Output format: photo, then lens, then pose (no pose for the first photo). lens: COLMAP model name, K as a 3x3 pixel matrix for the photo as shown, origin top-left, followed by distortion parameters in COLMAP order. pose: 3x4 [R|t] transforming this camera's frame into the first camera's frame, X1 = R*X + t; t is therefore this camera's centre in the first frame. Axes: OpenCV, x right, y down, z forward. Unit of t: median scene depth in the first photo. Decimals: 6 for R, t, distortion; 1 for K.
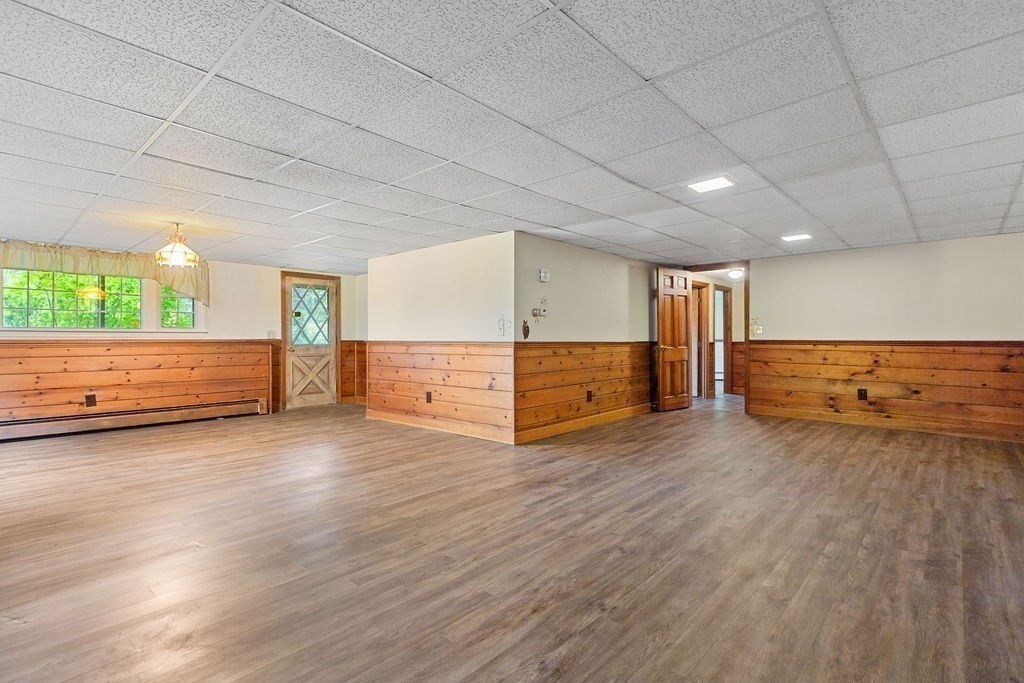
lens RADIAL K [[485.1, 0, 511.6], [0, 485.1, 338.1], [0, 0, 1]] dist [-0.000381, 0.000005]
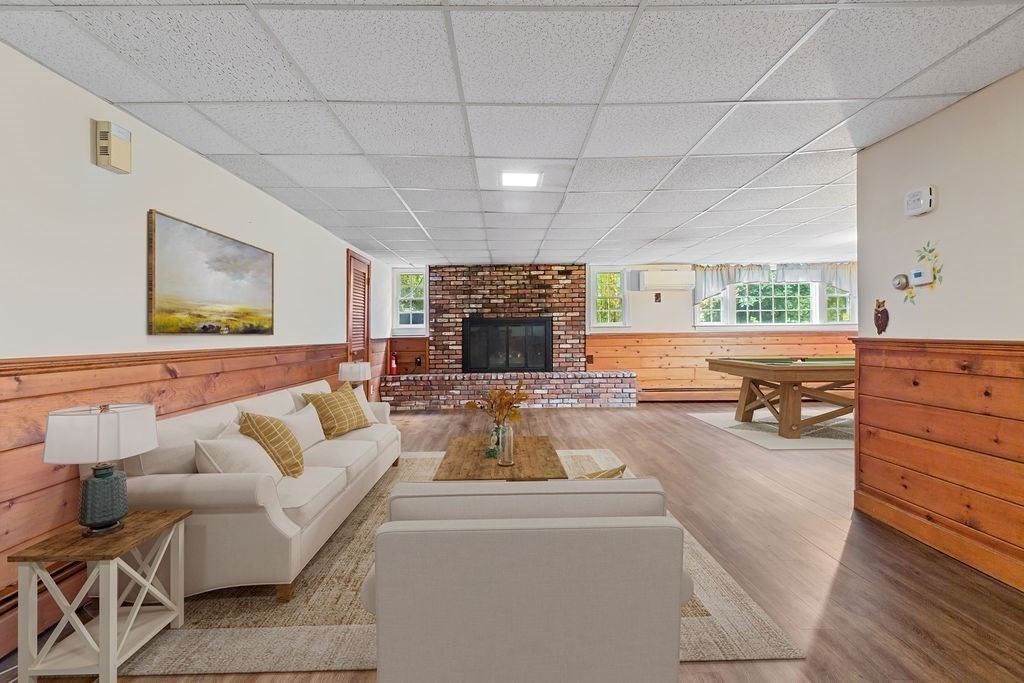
lens RADIAL K [[465.2, 0, 513.9], [0, 465.2, 335.3], [0, 0, 1]] dist [-0.002894, -0.000473]
pose [[-0.741426, 0.009944, -0.670961, 0.693264], [0.002562, 0.999925, 0.011989, -0.003615], [0.671030, 0.007170, -0.741396, 1.108717]]
